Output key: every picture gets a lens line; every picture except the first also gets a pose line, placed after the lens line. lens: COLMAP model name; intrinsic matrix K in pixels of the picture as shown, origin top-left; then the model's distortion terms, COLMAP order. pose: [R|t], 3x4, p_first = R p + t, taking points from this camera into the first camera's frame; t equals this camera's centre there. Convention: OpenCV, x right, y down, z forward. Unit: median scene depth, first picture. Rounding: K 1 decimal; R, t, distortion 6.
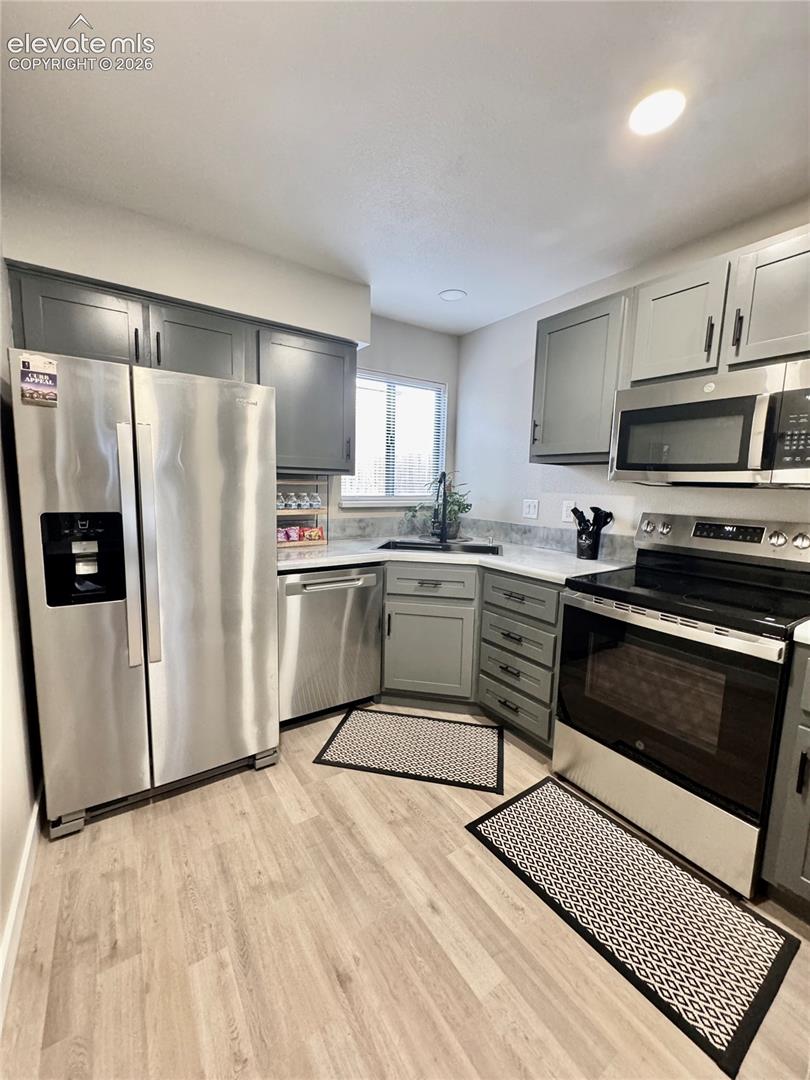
lens RADIAL K [[435.0, 0, 407.2], [0, 435.0, 536.5], [0, 0, 1]] dist [-0.002220, 0.000282]
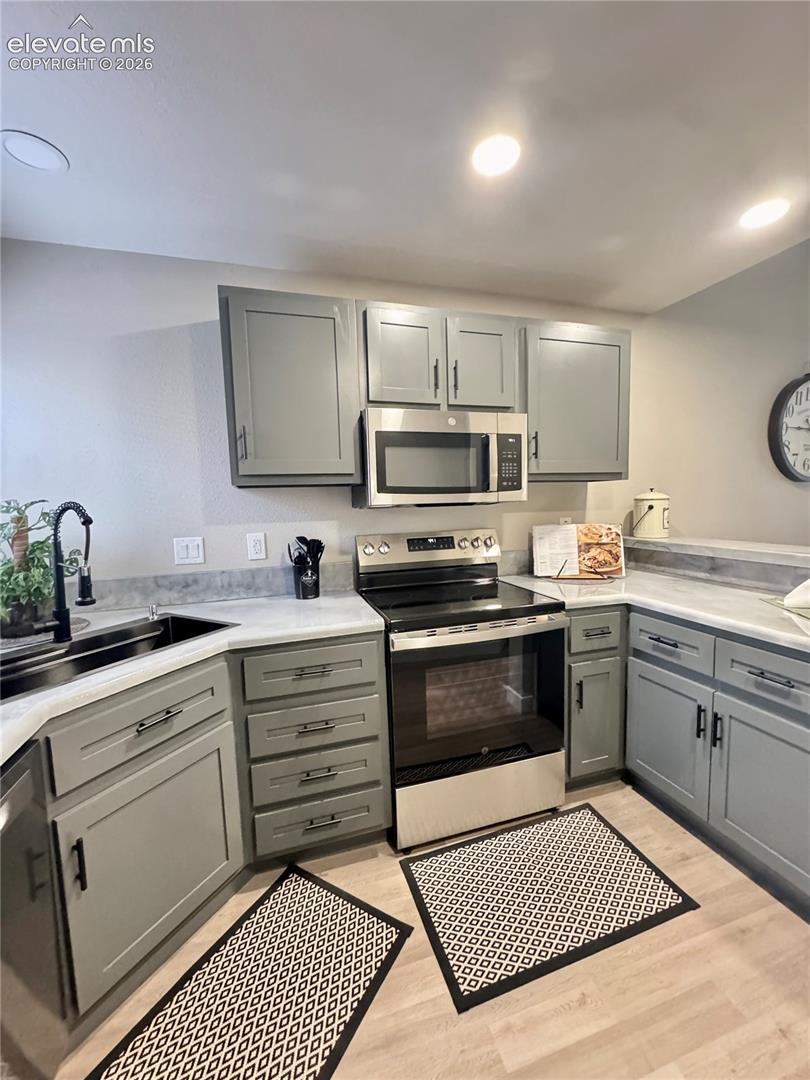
lens RADIAL K [[432.9, 0, 404.7], [0, 432.9, 537.7], [0, 0, 1]] dist [-0.002044, 0.000169]
pose [[0.296190, -0.113680, 0.948340, -0.385097], [0.154139, 0.985566, 0.070001, -0.113111], [-0.942609, 0.125442, 0.309438, 0.658023]]
